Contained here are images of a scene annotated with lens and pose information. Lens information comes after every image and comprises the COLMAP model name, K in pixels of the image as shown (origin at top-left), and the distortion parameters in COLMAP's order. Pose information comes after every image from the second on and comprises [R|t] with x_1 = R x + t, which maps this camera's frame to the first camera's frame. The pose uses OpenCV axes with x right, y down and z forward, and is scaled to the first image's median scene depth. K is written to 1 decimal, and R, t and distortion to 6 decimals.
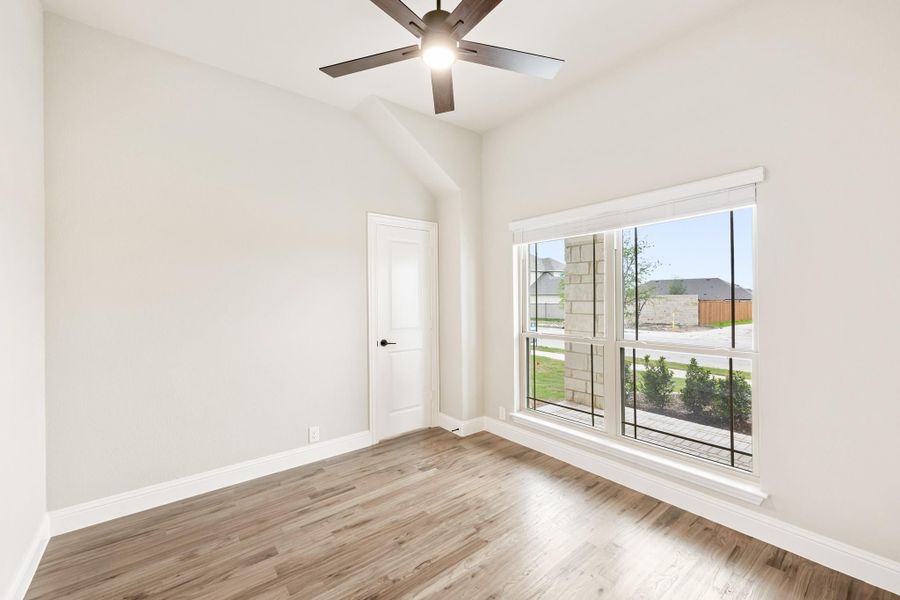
lens RADIAL K [[368.1, 0, 453.5], [0, 368.1, 302.3], [0, 0, 1]] dist [0.004482, -0.000227]
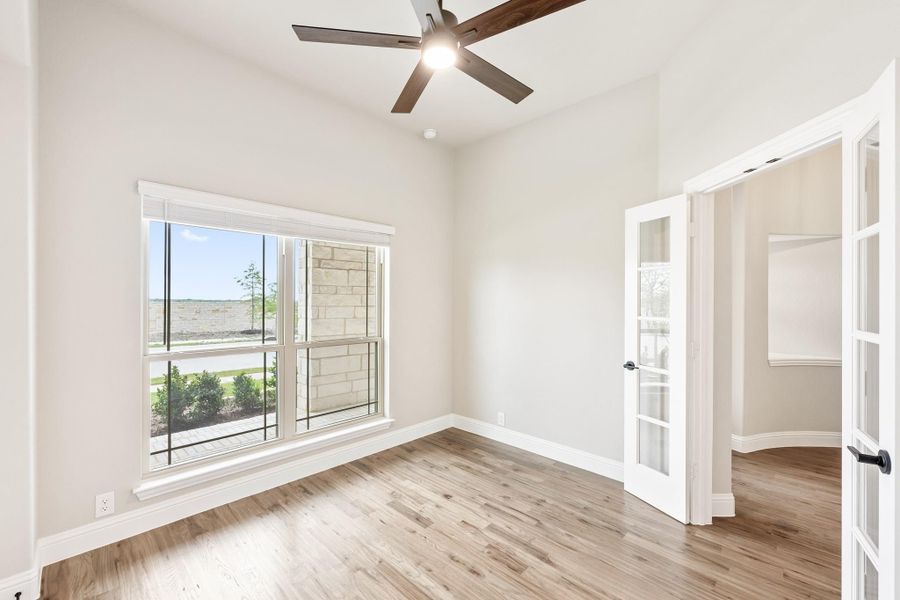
lens RADIAL K [[368.1, 0, 448.8], [0, 368.1, 302.7], [0, 0, 1]] dist [0.004482, -0.000227]
pose [[-0.114864, 0.000511, 0.993381, -0.637437], [0.003664, 0.999993, -0.000091, -0.011569], [-0.993375, 0.003629, -0.114865, 0.682695]]
